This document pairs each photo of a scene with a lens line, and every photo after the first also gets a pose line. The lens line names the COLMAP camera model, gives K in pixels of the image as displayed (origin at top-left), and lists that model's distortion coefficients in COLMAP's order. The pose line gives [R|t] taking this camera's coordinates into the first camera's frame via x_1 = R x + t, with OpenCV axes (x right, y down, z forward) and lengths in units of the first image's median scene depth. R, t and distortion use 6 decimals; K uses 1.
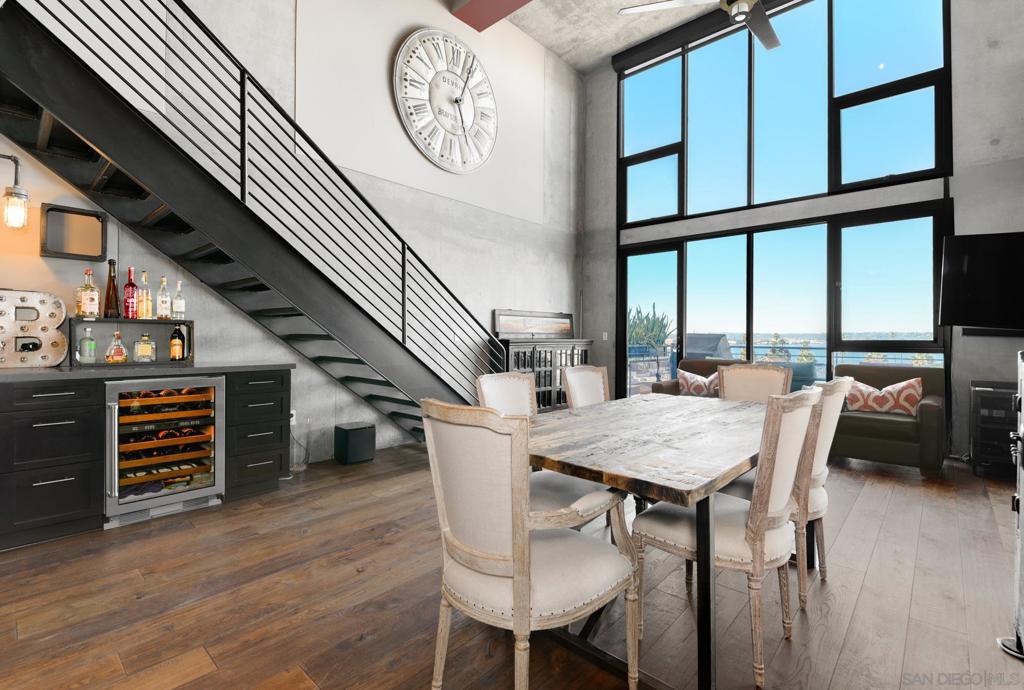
lens RADIAL K [[460.5, 0, 513.4], [0, 460.5, 339.5], [0, 0, 1]] dist [-0.001159, -0.000426]
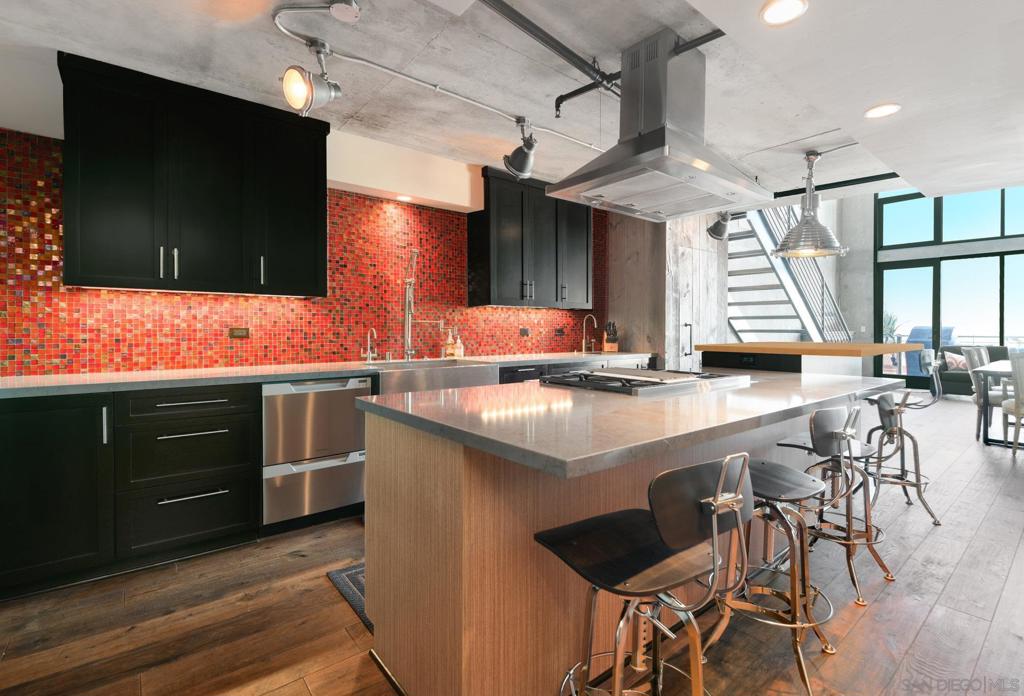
lens RADIAL K [[463.0, 0, 510.6], [0, 463.0, 327.9], [0, 0, 1]] dist [-0.000017, -0.000233]
pose [[0.987202, -0.002968, -0.159449, -0.651265], [0.002064, 0.999981, -0.005833, -0.004191], [0.159463, 0.005430, 0.987189, -0.552418]]
